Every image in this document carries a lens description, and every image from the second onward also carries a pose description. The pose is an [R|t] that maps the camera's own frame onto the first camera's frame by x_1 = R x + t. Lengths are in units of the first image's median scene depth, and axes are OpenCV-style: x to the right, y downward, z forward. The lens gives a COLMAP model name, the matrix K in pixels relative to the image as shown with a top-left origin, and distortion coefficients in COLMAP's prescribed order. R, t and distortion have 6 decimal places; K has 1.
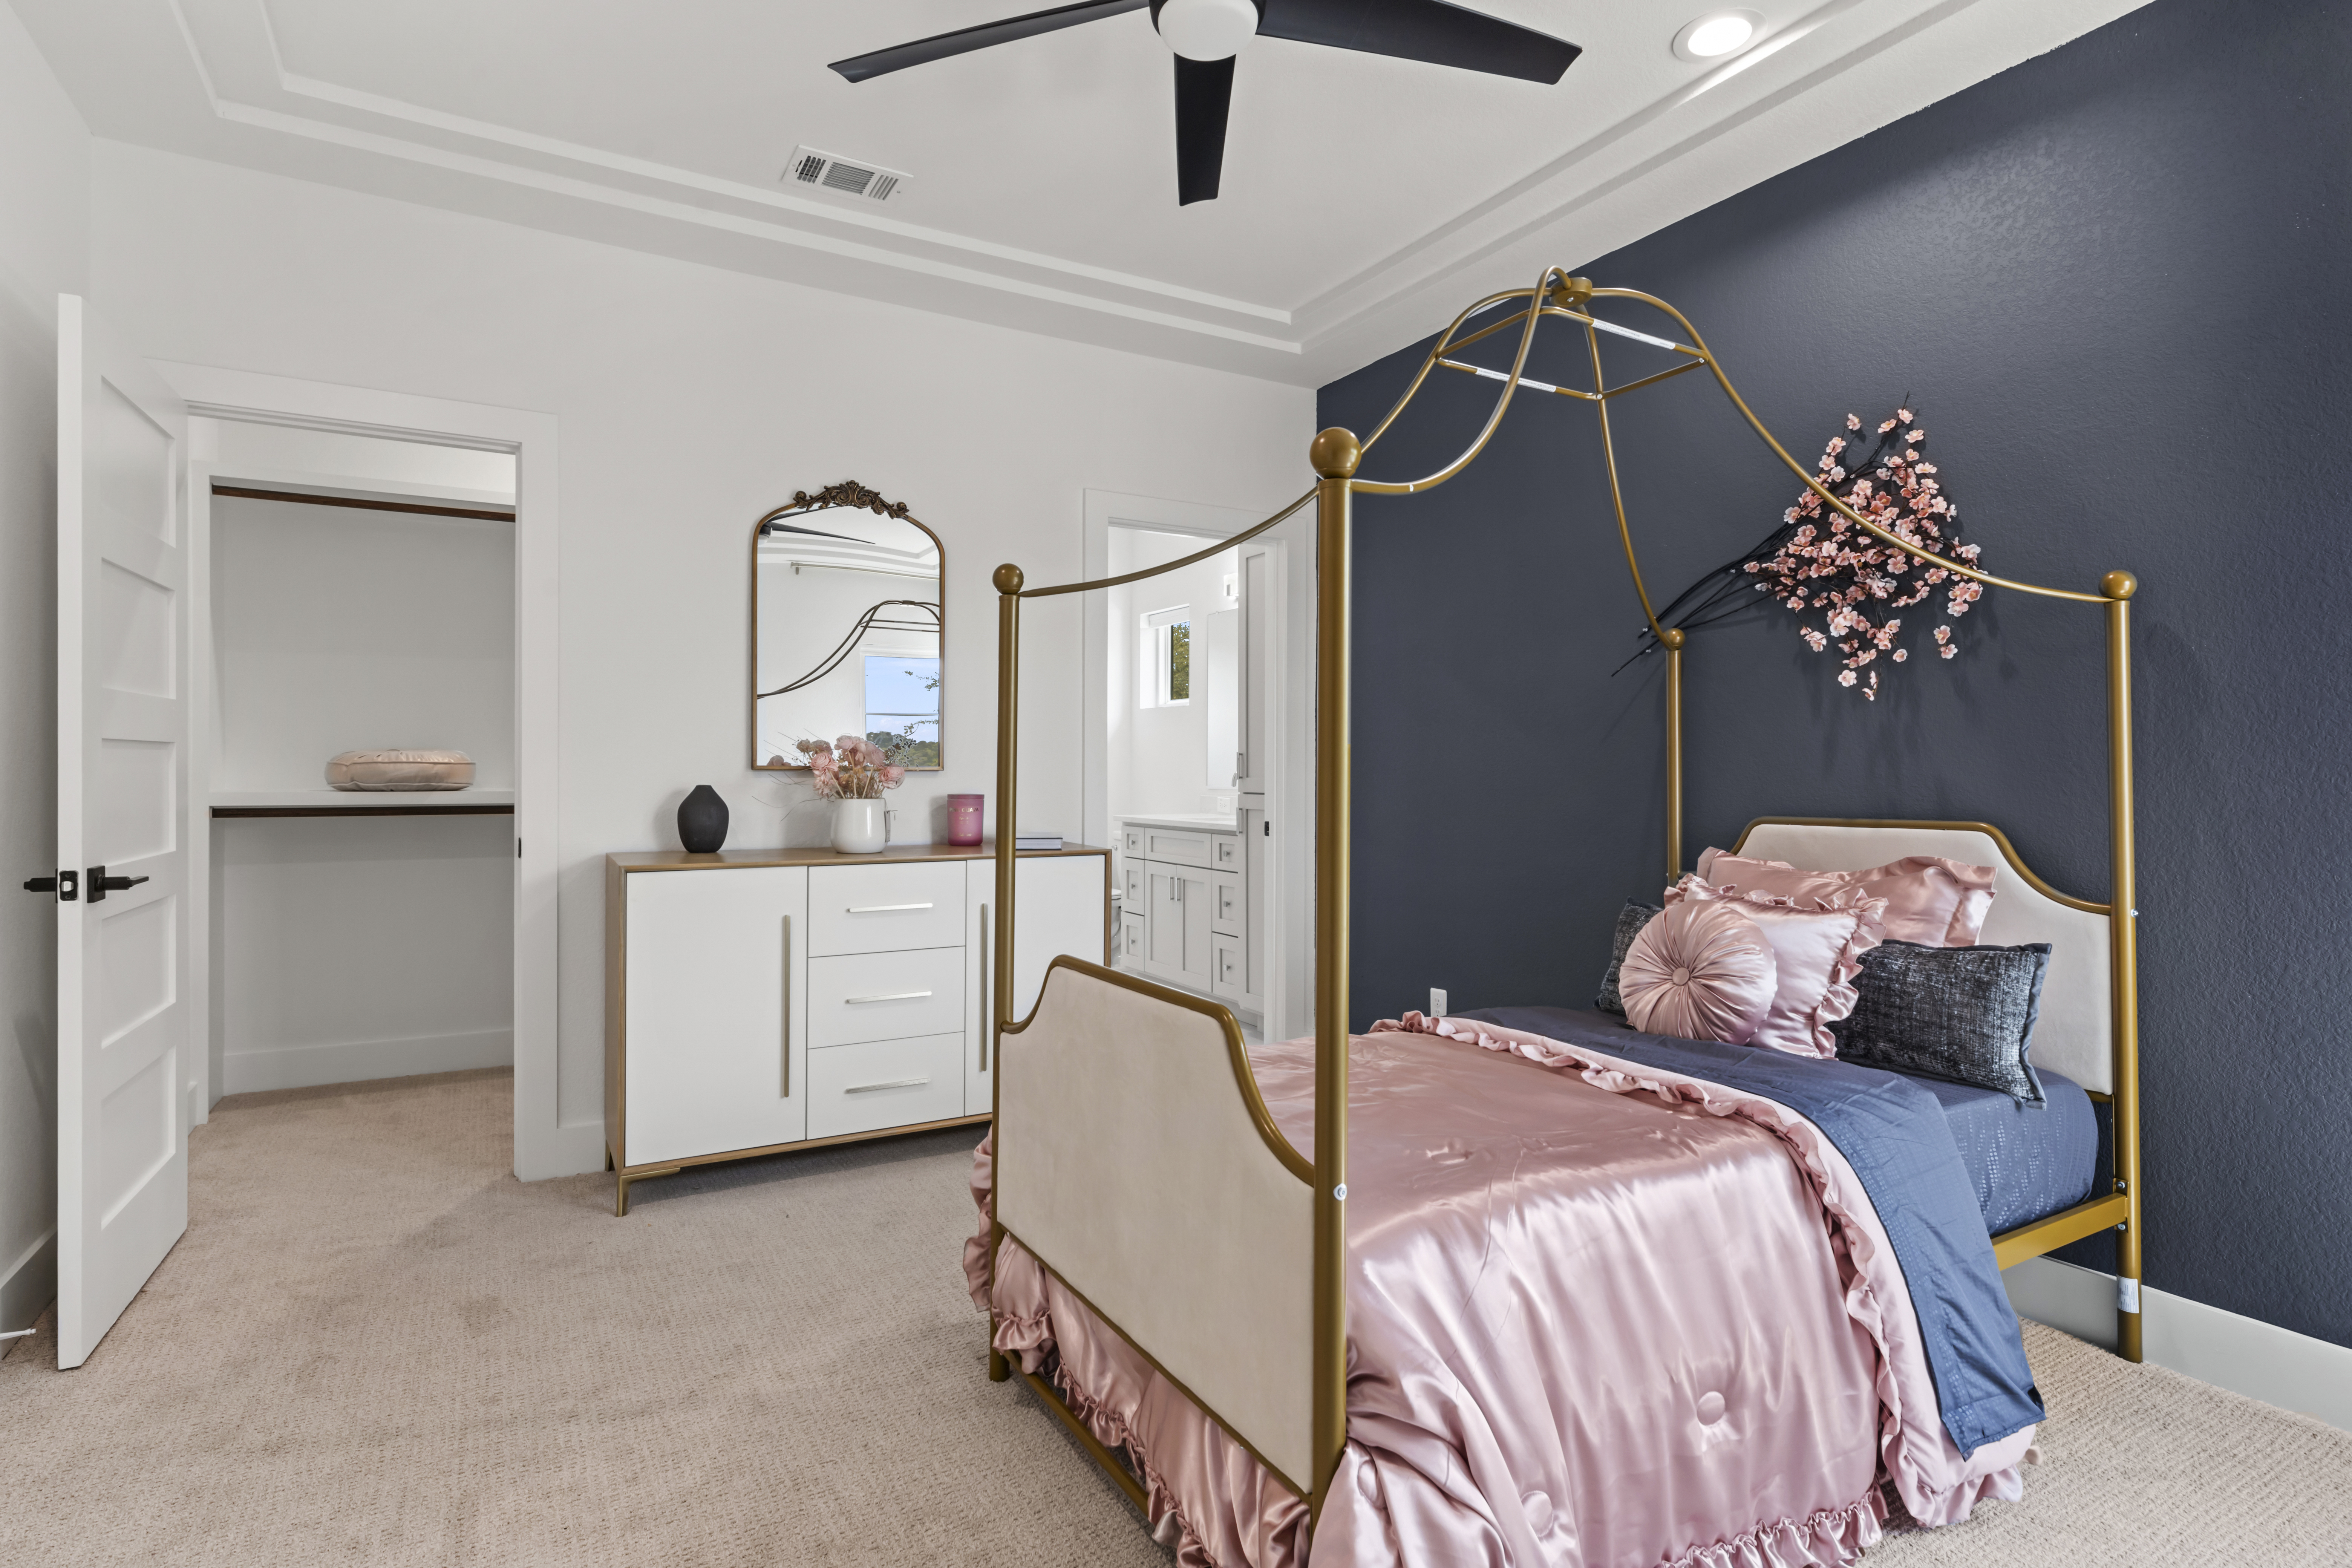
lens RADIAL K [[1180.8, 0, 1180.5], [0, 1180.8, 772.2], [0, 0, 1]] dist [-0.003077, 0.000852]
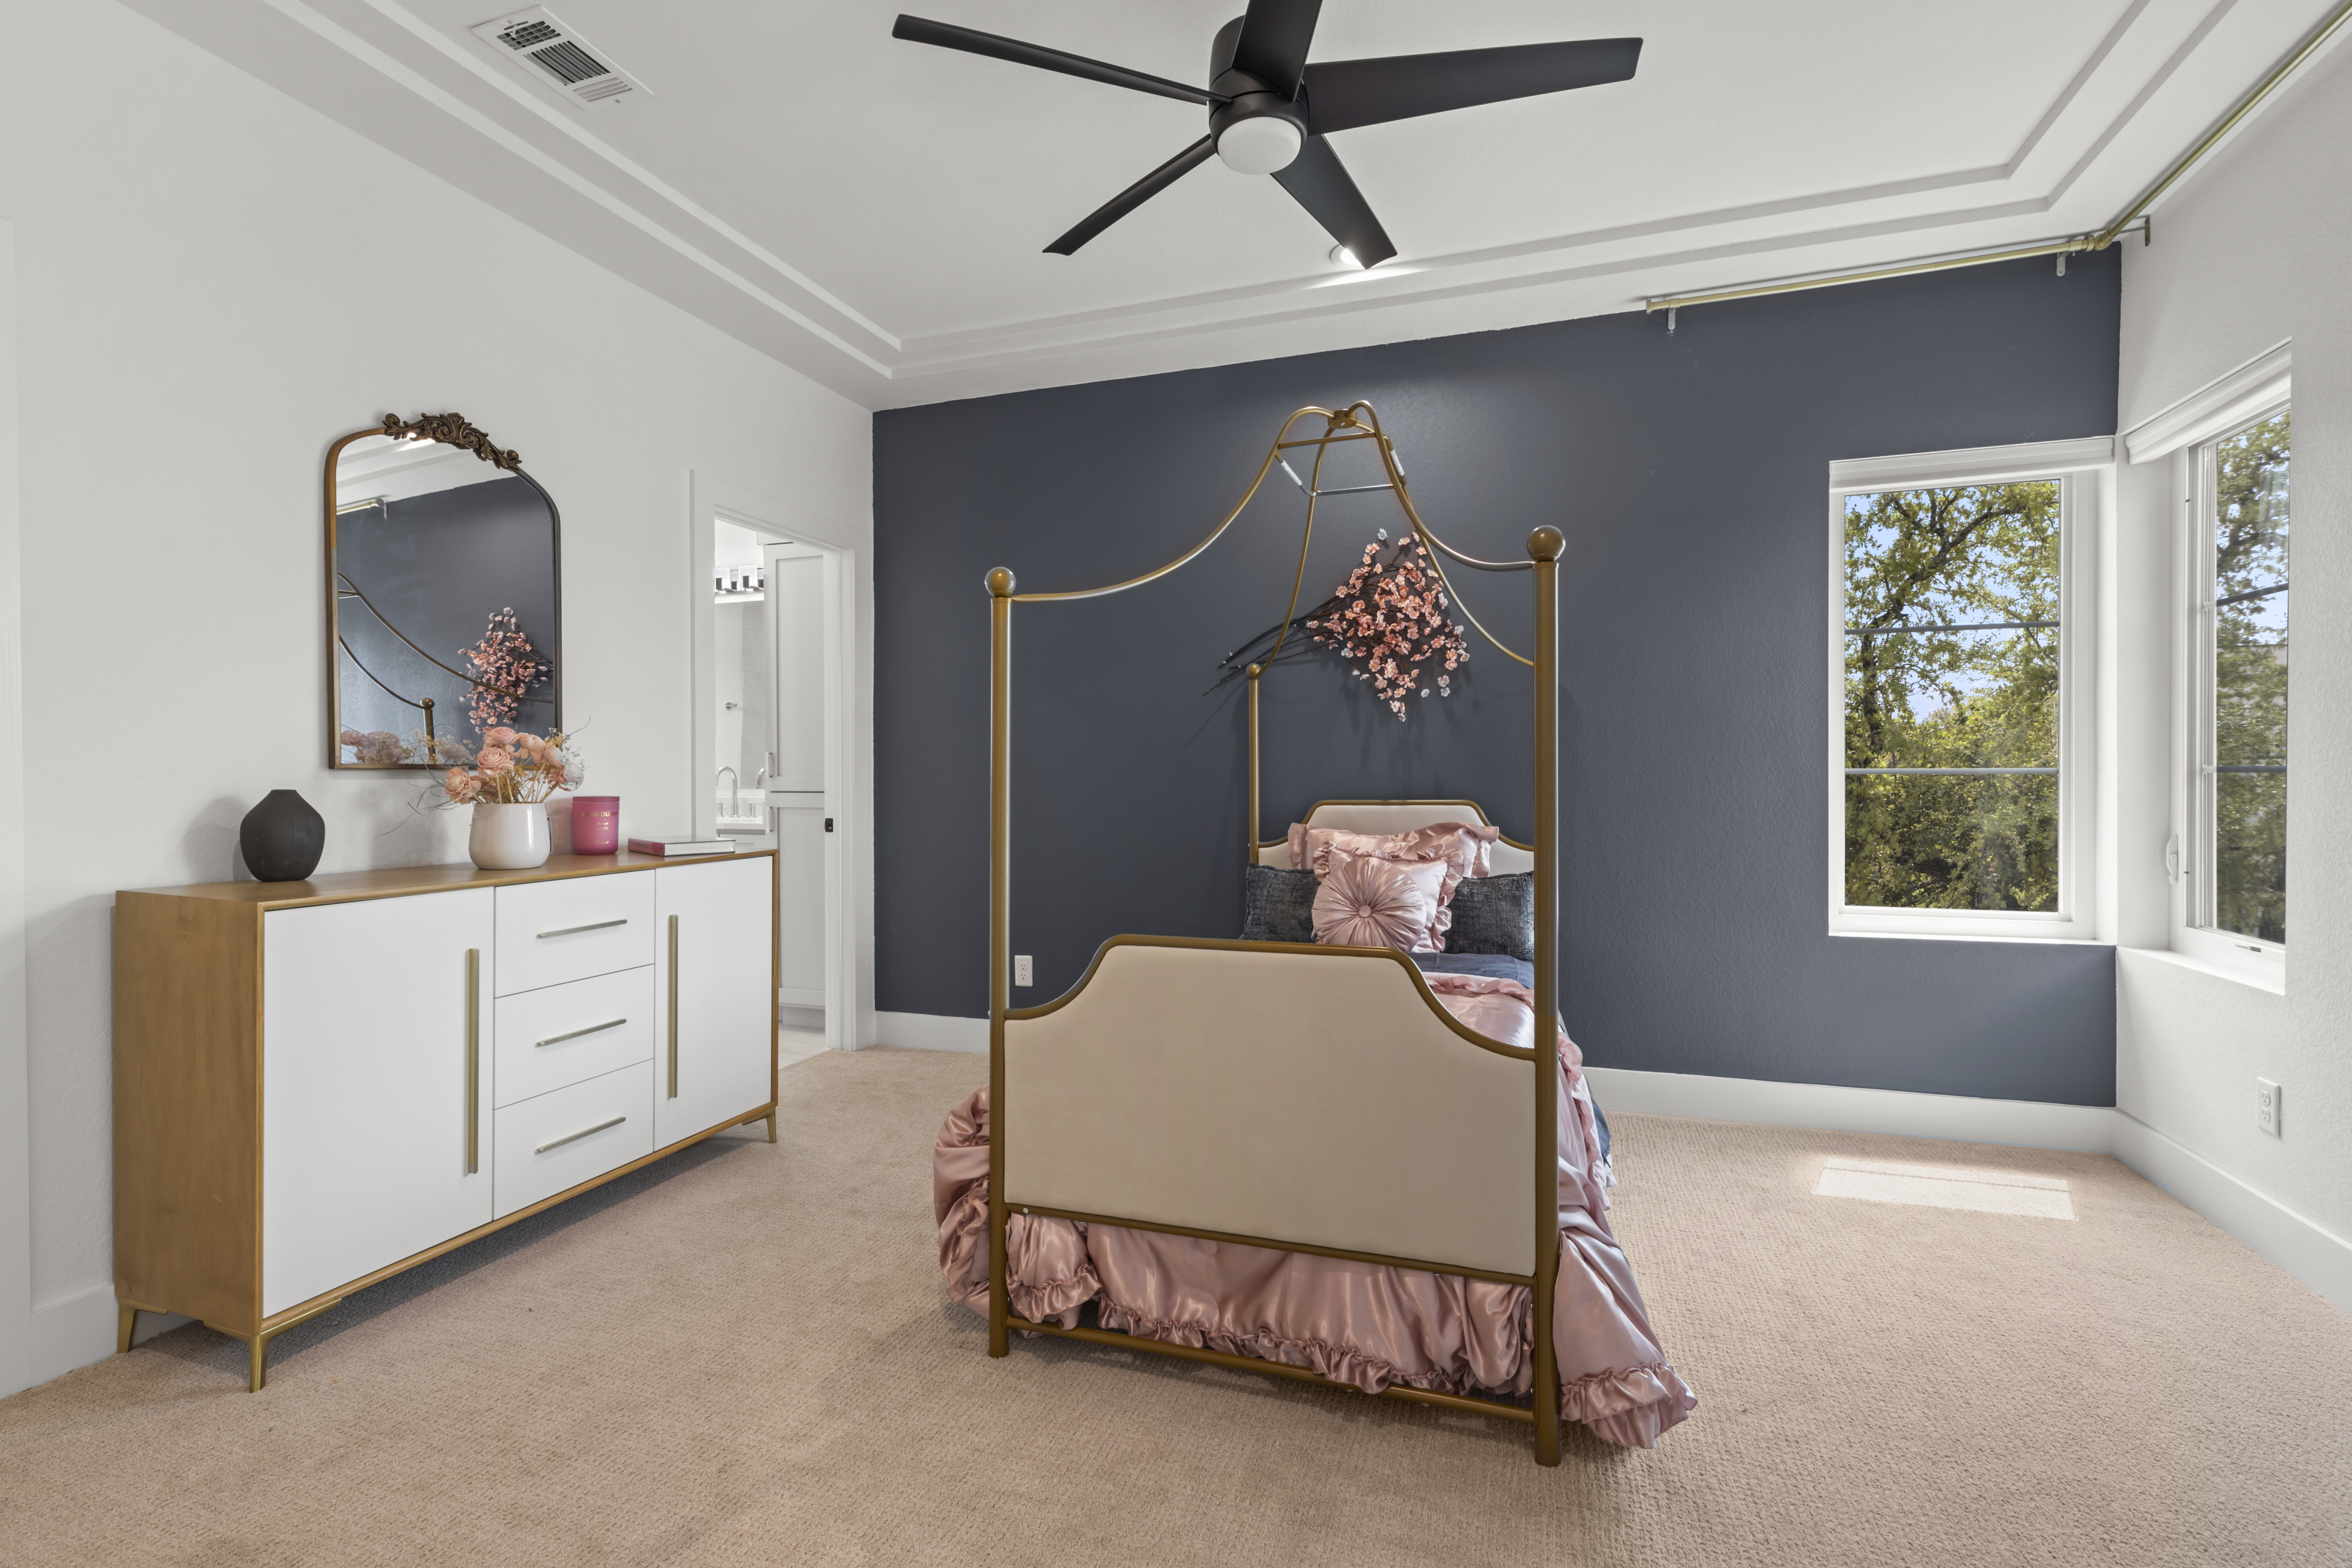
lens RADIAL K [[1062.3, 0, 1172.1], [0, 1062.3, 784.6], [0, 0, 1]] dist [0.001179, 0.000321]
pose [[0.752350, -0.010981, 0.658672, -0.516646], [0.003224, 0.999910, 0.012987, 0.001492], [-0.658756, -0.007647, 0.752318, 0.160570]]
